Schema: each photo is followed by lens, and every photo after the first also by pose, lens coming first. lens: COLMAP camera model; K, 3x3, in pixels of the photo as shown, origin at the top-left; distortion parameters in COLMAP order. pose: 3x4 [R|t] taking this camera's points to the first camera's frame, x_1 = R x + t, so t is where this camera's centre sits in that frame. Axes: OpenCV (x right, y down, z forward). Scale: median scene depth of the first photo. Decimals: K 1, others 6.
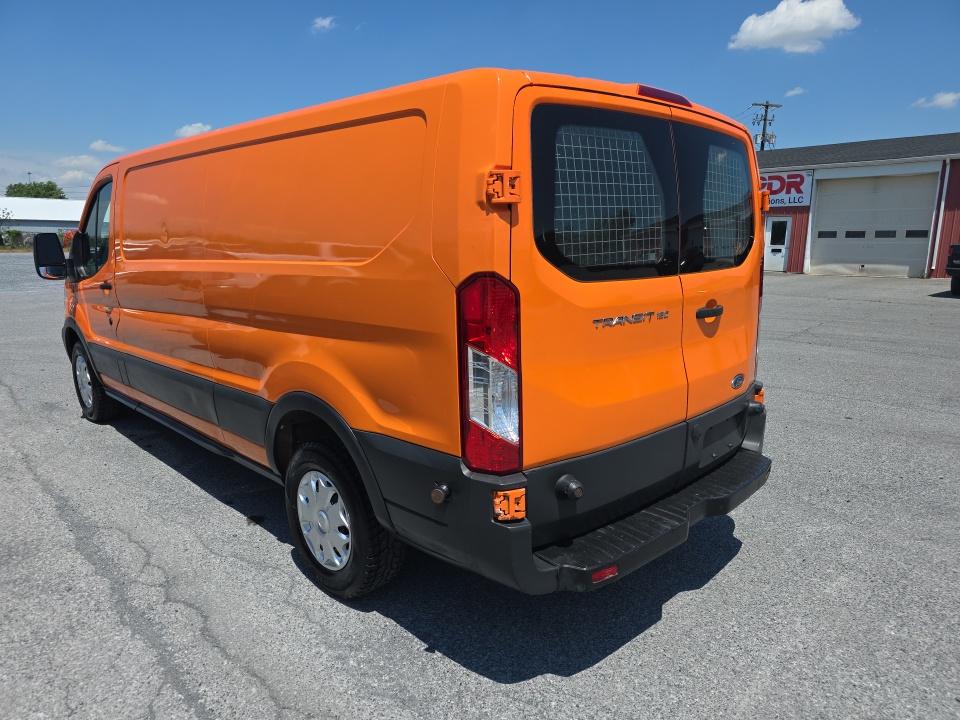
lens RADIAL K [[648.8, 0, 495.3], [0, 648.8, 360.7], [0, 0, 1]] dist [0.076640, -0.082847]
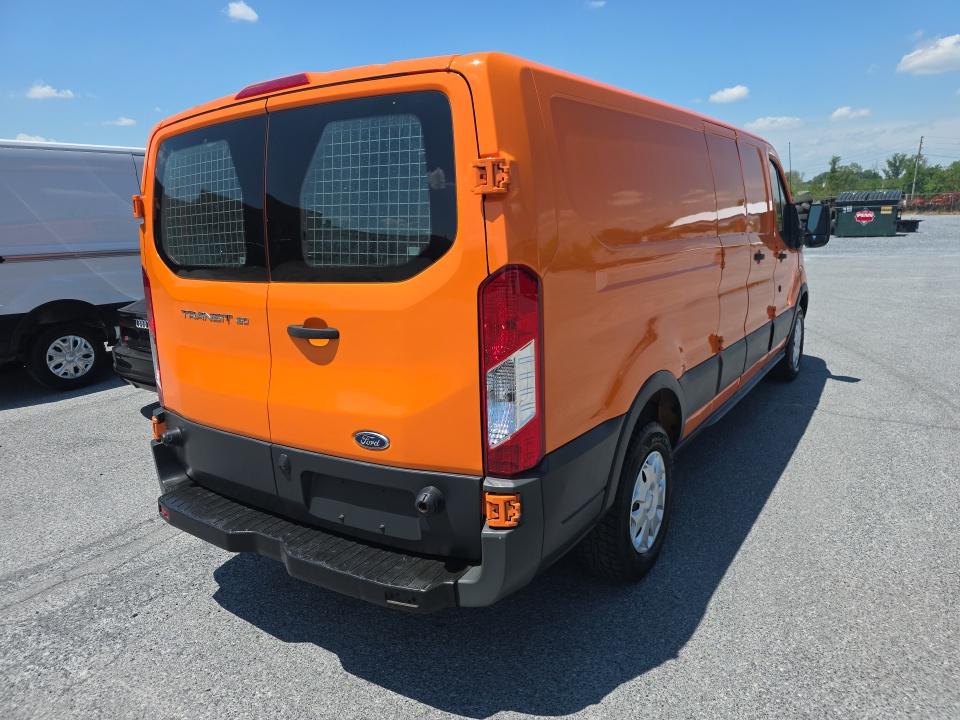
lens RADIAL K [[648.8, 0, 495.3], [0, 648.8, 360.7], [0, 0, 1]] dist [0.076640, -0.082847]
pose [[0.192365, 0.191498, -0.962457, 1.383295], [-0.159817, 0.973794, 0.161812, -0.248719], [0.968222, 0.122690, 0.217929, 1.245105]]
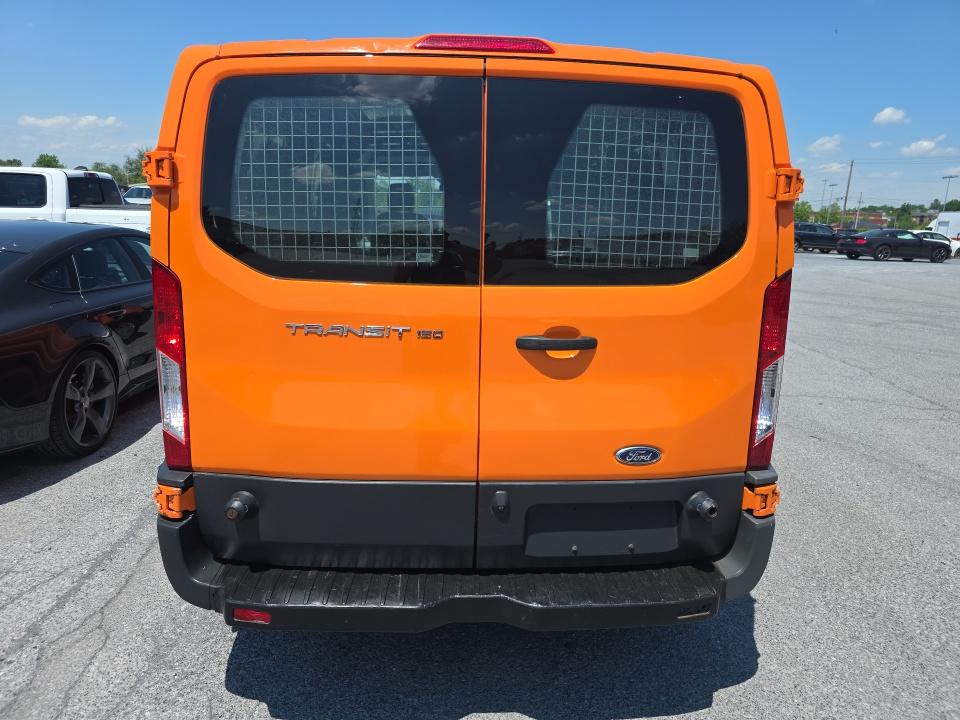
lens RADIAL K [[648.8, 0, 495.3], [0, 648.8, 360.7], [0, 0, 1]] dist [0.076640, -0.082847]
pose [[0.742522, 0.159390, -0.650581, 0.878423], [-0.158005, 0.985545, 0.061121, -0.105715], [0.650919, 0.057411, 0.756974, 0.504334]]
